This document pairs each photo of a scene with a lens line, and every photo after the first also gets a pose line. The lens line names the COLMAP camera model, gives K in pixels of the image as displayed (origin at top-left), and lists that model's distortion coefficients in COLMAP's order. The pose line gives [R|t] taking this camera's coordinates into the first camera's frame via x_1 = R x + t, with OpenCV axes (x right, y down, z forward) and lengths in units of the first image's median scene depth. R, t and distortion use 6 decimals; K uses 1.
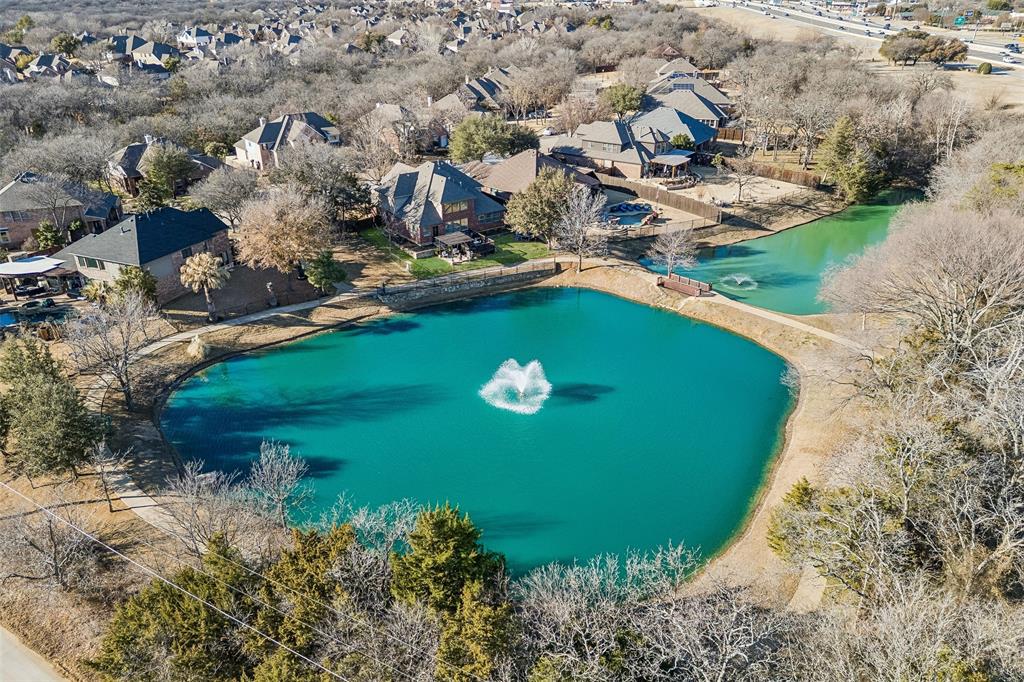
lens RADIAL K [[735.8, 0, 512.0], [0, 735.8, 341.0], [0, 0, 1]] dist [0.085949, -0.102188]
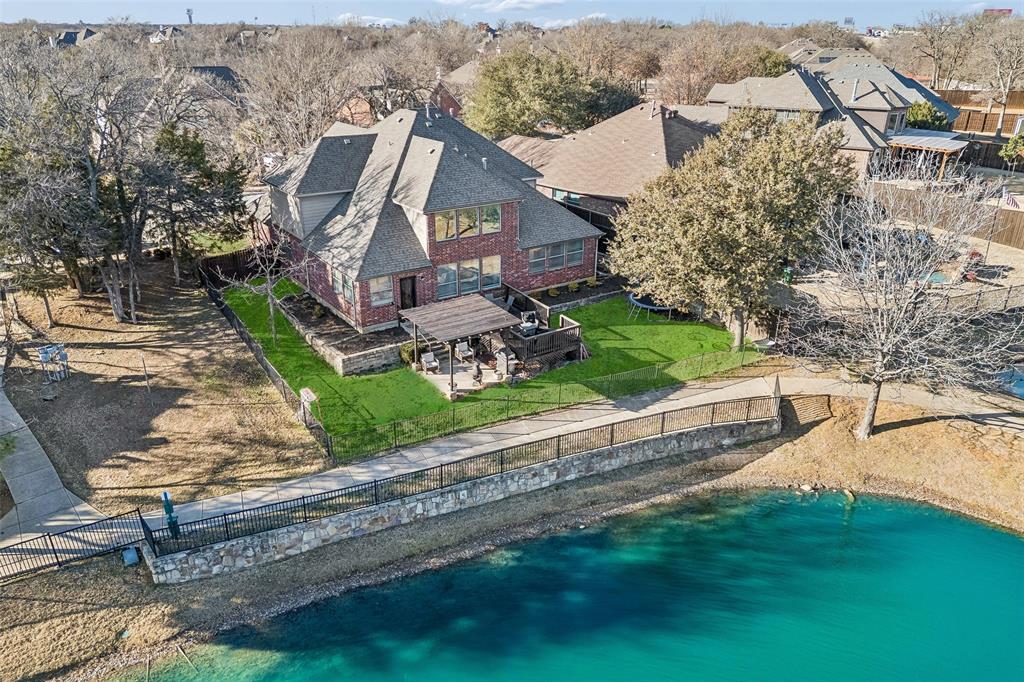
lens RADIAL K [[735.8, 0, 512.0], [0, 735.8, 341.0], [0, 0, 1]] dist [0.085949, -0.102188]
pose [[0.999333, 0.020467, -0.030237, -0.045143], [-0.022174, 0.998113, -0.057263, -0.109152], [0.029008, 0.057895, 0.997901, 0.673592]]
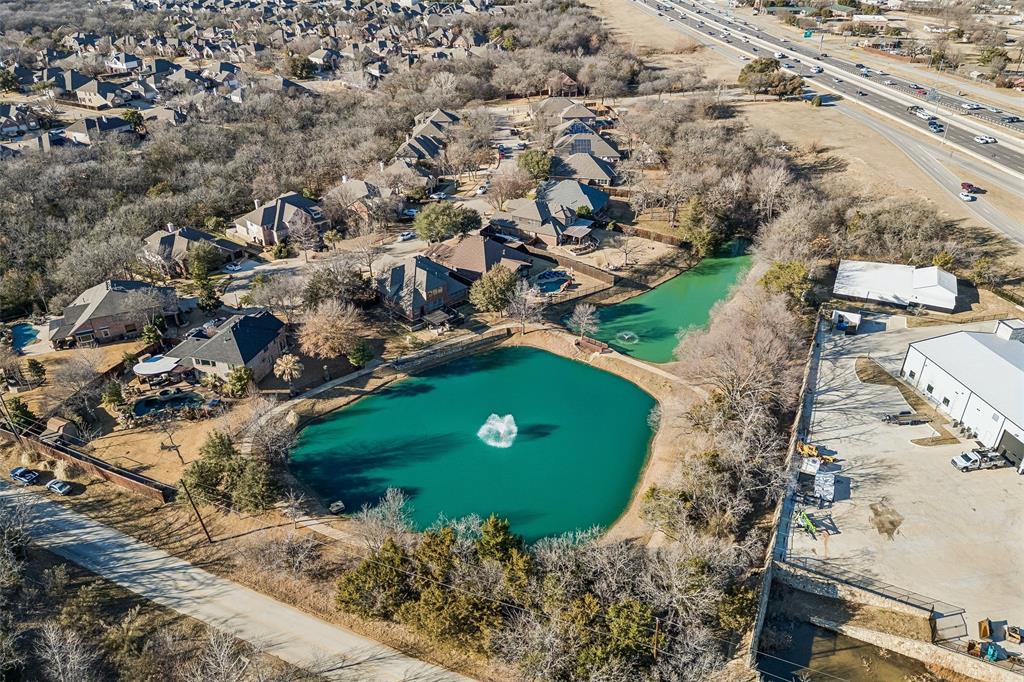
lens RADIAL K [[735.8, 0, 512.0], [0, 735.8, 341.0], [0, 0, 1]] dist [0.085949, -0.102188]
pose [[0.991166, -0.066655, 0.114658, -0.101622], [0.059609, 0.996179, 0.063823, -0.174494], [-0.118474, -0.056425, 0.991353, -0.468224]]
